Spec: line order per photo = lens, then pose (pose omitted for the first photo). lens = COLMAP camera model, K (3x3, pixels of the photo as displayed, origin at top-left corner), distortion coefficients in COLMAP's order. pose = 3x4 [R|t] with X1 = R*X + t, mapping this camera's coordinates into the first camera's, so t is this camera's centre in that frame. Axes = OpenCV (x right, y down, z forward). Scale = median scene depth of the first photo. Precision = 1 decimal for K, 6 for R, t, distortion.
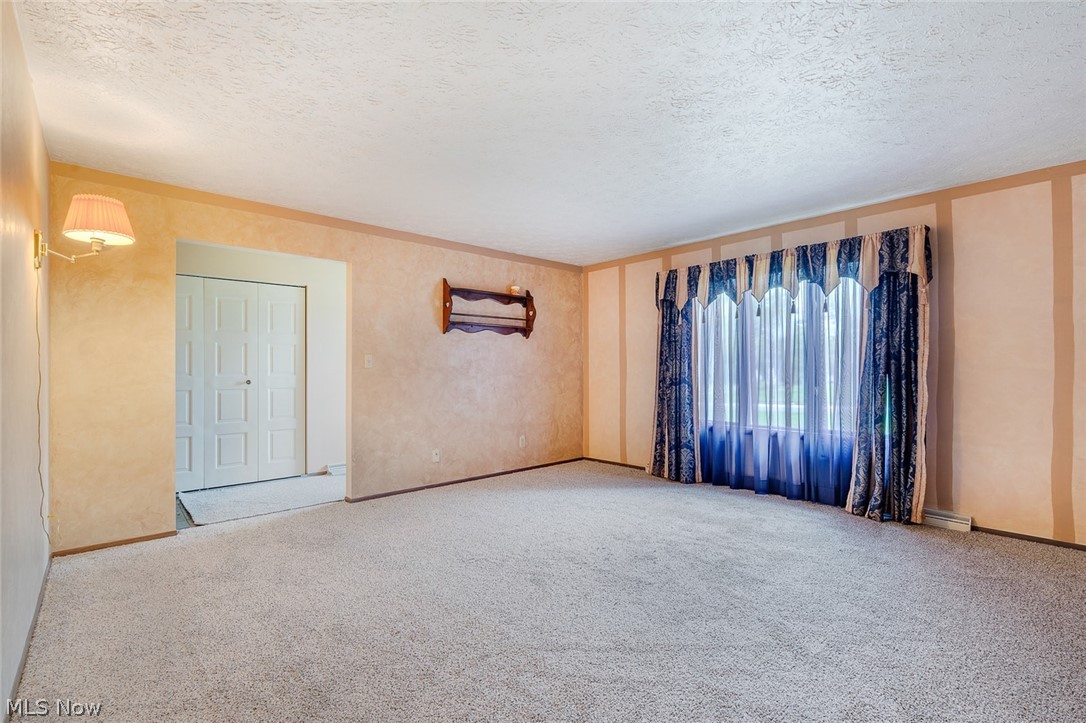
lens RADIAL K [[493.9, 0, 542.5], [0, 493.9, 365.9], [0, 0, 1]] dist [0.000294, 0.000109]
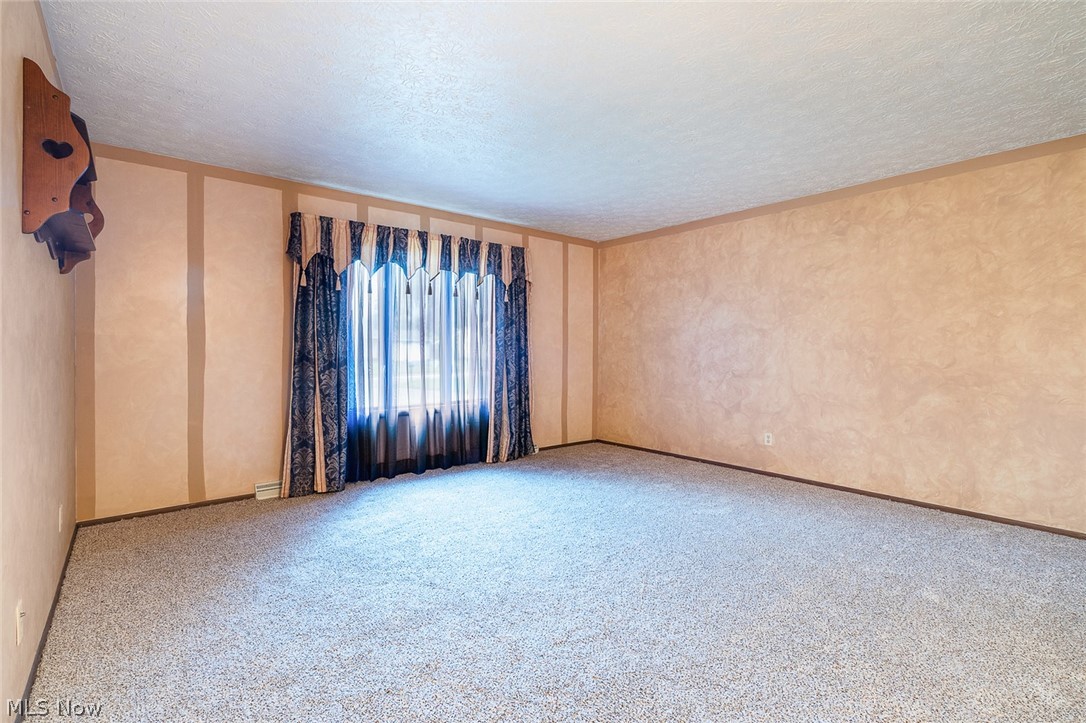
lens RADIAL K [[503.3, 0, 541.2], [0, 503.3, 352.0], [0, 0, 1]] dist [-0.002120, -0.000250]
pose [[0.040729, -0.004105, 0.999162, -0.562860], [-0.008246, 0.999956, 0.004444, 0.008558], [-0.999136, -0.008420, 0.040693, 0.721905]]
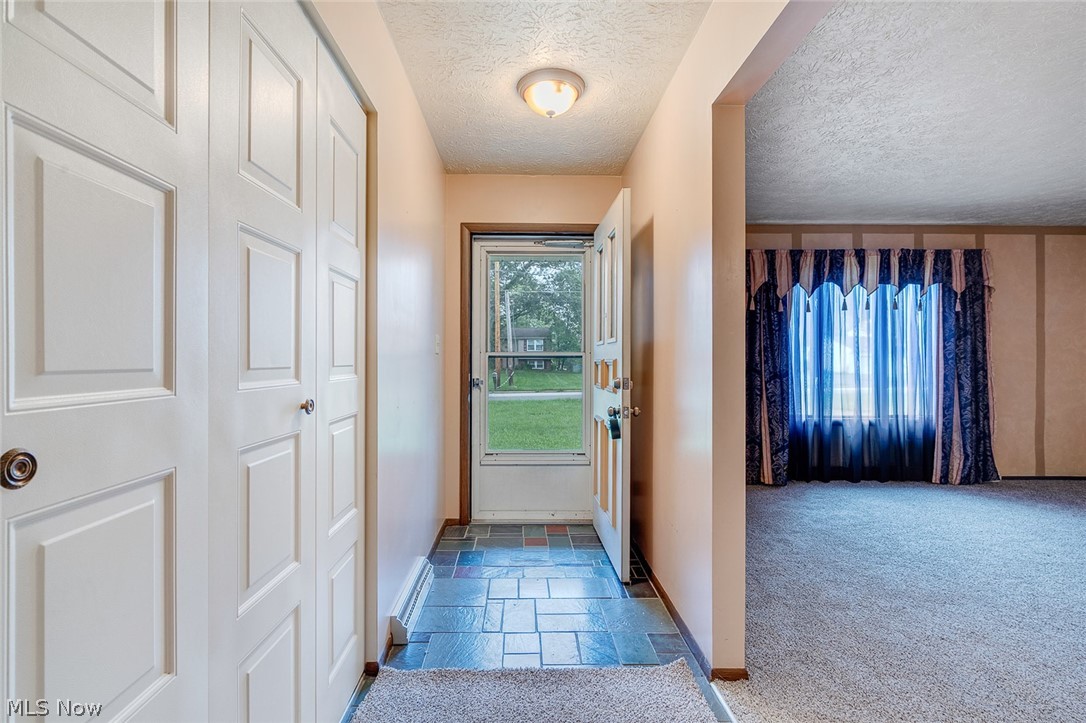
lens RADIAL K [[491.2, 0, 540.4], [0, 491.2, 359.9], [0, 0, 1]] dist [0.000638, 0.000119]
pose [[0.660407, 0.005635, 0.750887, -0.767243], [-0.006901, 0.999975, -0.001435, 0.010058], [-0.750876, -0.004235, 0.660429, 0.822510]]
